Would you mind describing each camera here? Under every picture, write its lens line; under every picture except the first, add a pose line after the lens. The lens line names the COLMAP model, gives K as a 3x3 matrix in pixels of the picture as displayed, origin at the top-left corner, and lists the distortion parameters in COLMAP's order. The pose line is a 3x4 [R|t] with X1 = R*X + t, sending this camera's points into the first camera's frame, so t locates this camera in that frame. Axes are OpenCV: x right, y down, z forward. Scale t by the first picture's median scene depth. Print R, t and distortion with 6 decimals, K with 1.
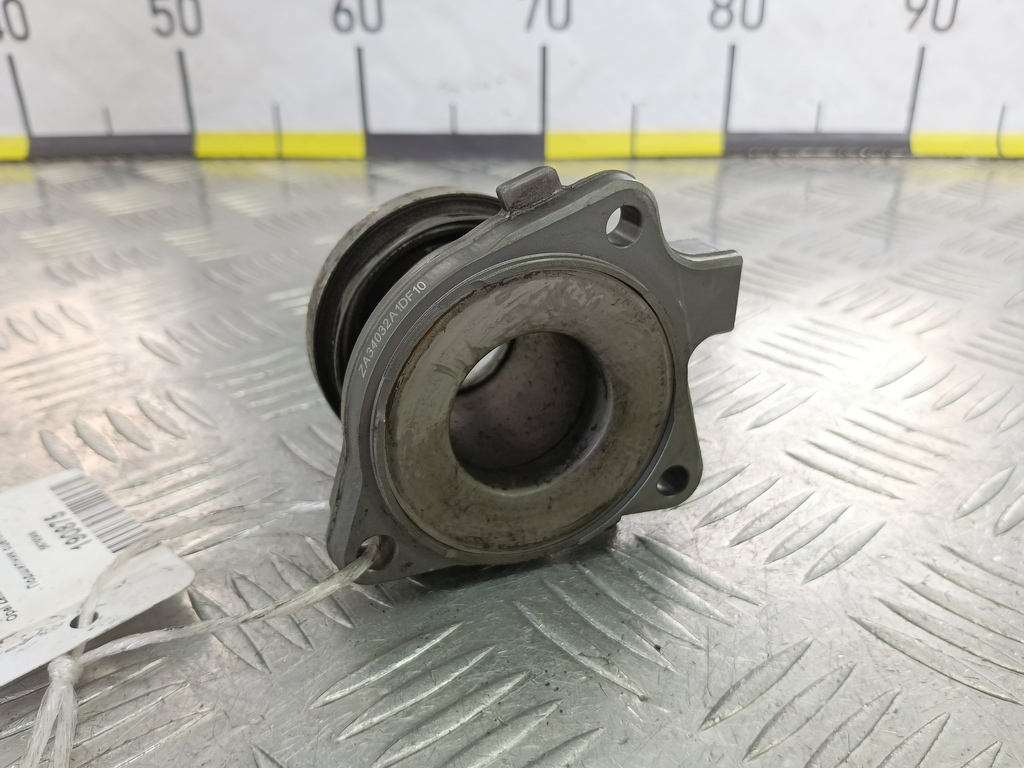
lens RADIAL K [[855.8, 0, 512.0], [0, 855.8, 384.0], [0, 0, 1]] dist [-0.004403, -0.095345]
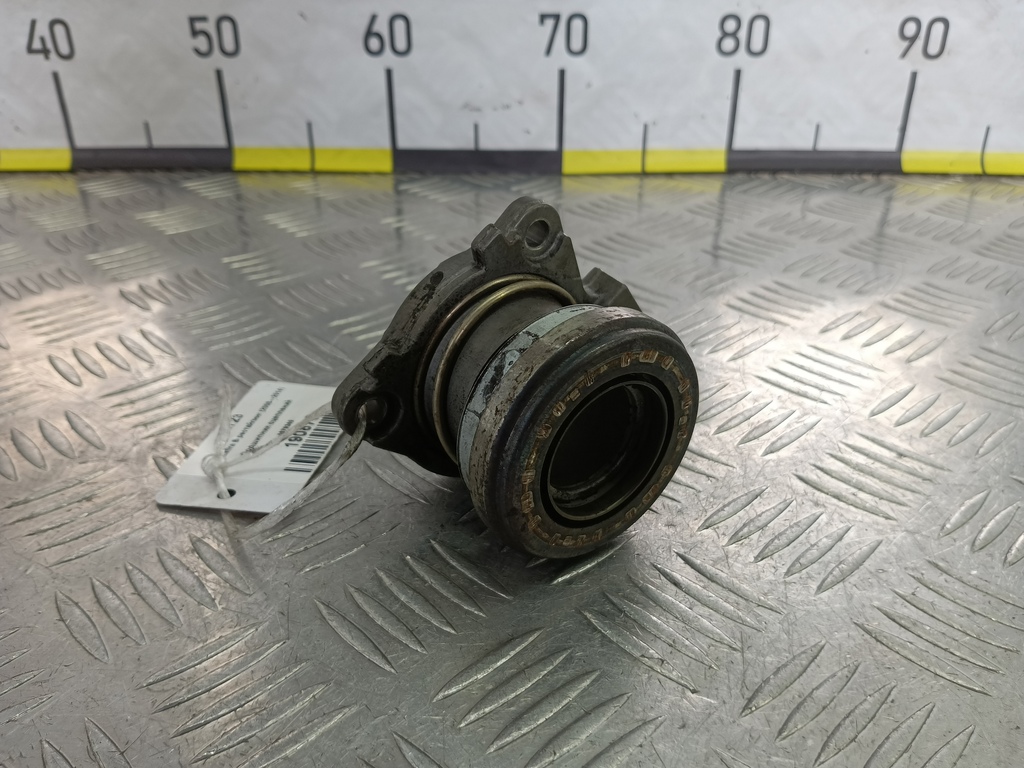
lens RADIAL K [[844.9, 0, 512.0], [0, 844.9, 384.0], [0, 0, 1]] dist [0.006653, -0.103020]
pose [[0.999869, 0.001295, 0.016156, -0.098847], [-0.001869, 0.999364, 0.035608, -0.094448], [-0.016100, -0.035634, 0.999235, -0.165074]]
